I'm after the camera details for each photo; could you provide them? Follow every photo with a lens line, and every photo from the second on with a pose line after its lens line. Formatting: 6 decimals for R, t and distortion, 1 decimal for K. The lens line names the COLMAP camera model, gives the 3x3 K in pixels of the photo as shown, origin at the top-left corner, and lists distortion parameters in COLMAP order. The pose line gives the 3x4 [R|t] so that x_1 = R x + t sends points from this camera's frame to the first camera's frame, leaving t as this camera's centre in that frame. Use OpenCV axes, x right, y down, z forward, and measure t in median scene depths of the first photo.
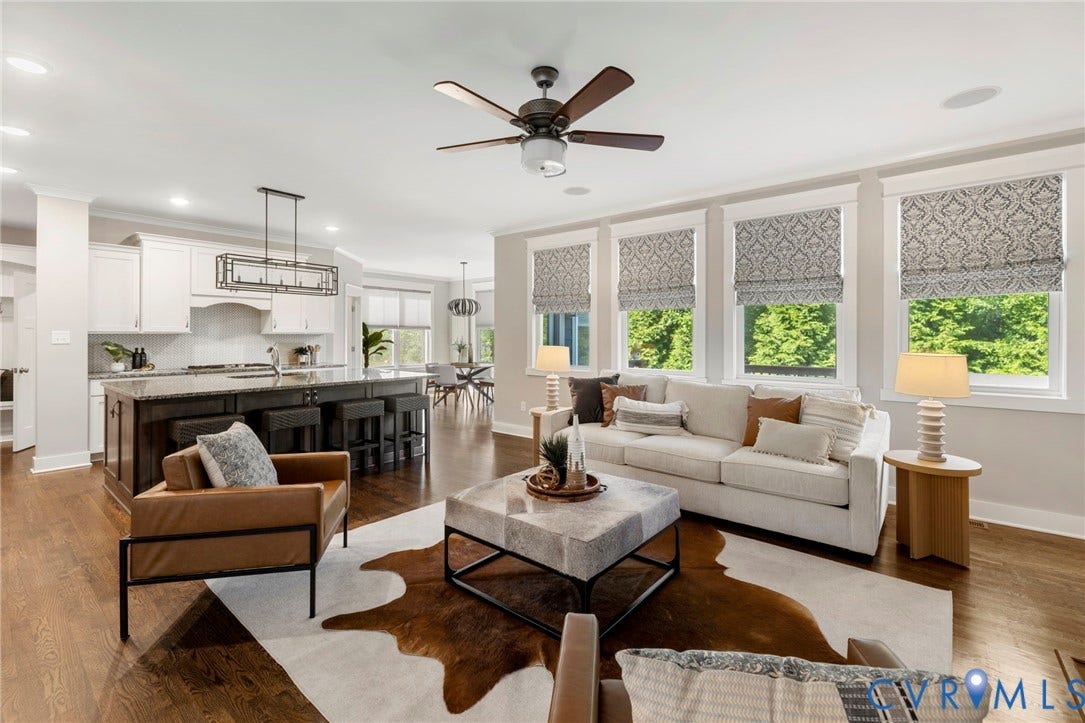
lens RADIAL K [[472.4, 0, 539.9], [0, 472.4, 340.7], [0, 0, 1]] dist [-0.001985, -0.000087]
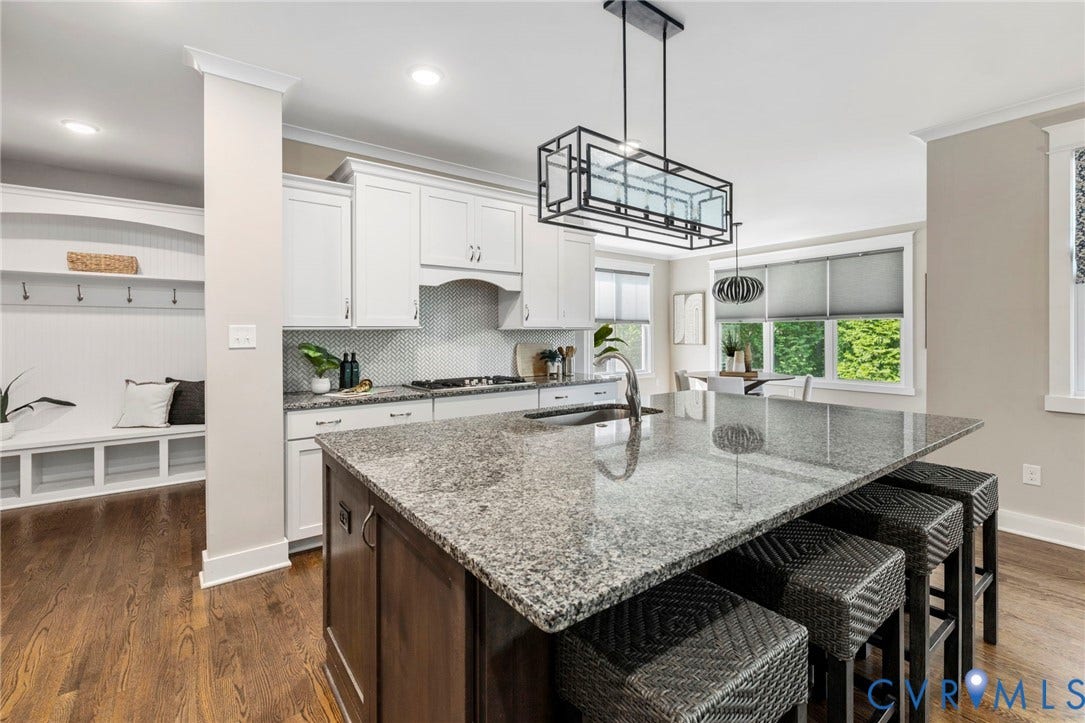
lens RADIAL K [[472.4, 0, 539.9], [0, 472.4, 340.7], [0, 0, 1]] dist [-0.001985, -0.000087]
pose [[0.972927, -0.001536, -0.231108, -0.463491], [0.002948, 0.999979, 0.005763, -0.003416], [0.231094, -0.006288, 0.972911, 0.457711]]
